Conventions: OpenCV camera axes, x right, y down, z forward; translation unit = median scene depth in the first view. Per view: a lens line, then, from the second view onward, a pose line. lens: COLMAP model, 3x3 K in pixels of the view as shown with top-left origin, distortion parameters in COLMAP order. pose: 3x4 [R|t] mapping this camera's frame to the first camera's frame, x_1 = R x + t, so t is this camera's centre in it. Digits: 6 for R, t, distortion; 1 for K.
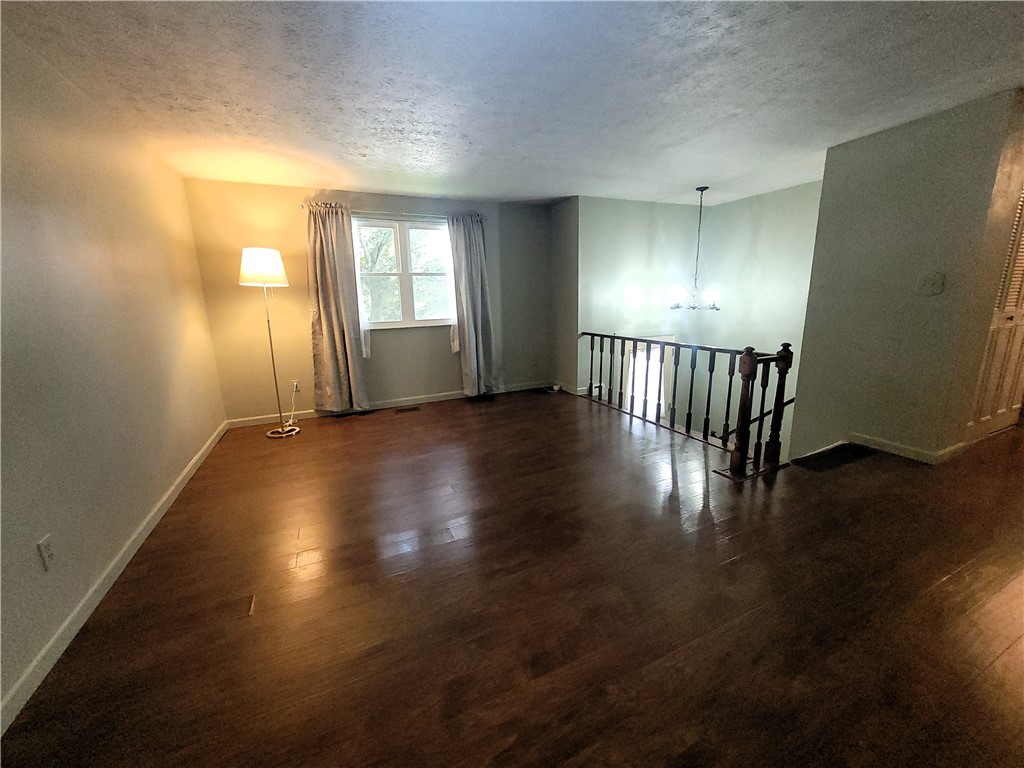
lens RADIAL K [[400.4, 0, 513.0], [0, 400.4, 381.5], [0, 0, 1]] dist [0.002336, -0.000351]
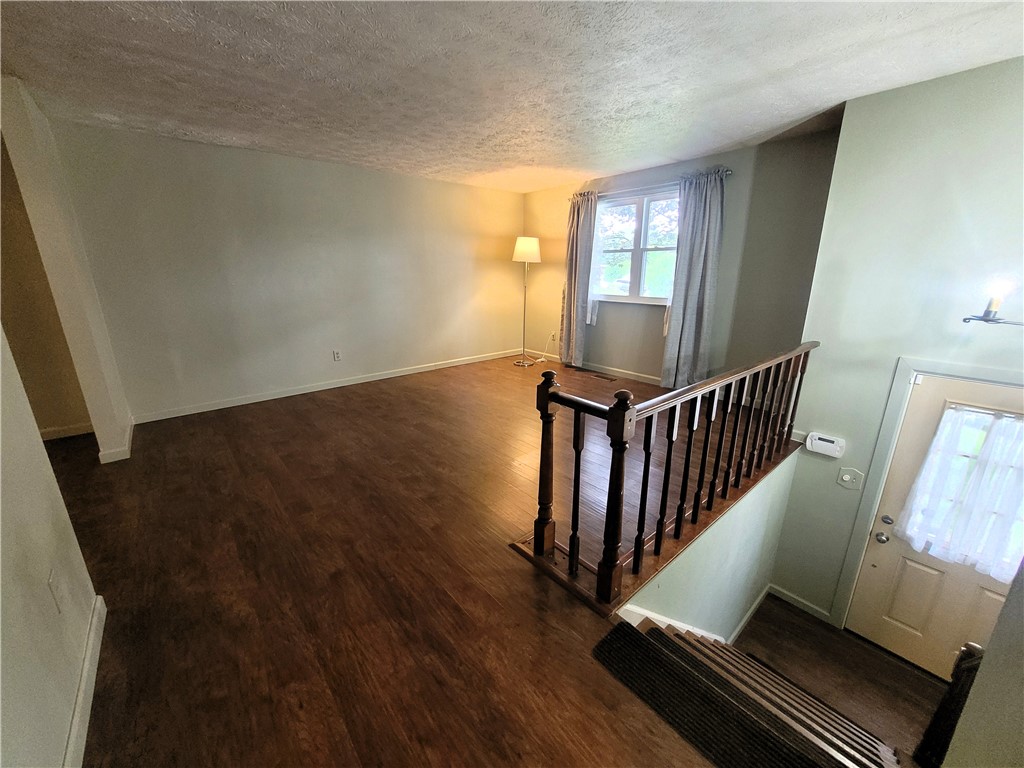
lens RADIAL K [[400.4, 0, 513.0], [0, 400.4, 381.5], [0, 0, 1]] dist [0.002336, -0.000351]
pose [[0.269841, 0.279800, -0.921356, 0.679100], [-0.207134, 0.951317, 0.228235, -0.118738], [0.940362, 0.129257, 0.314660, 0.433968]]
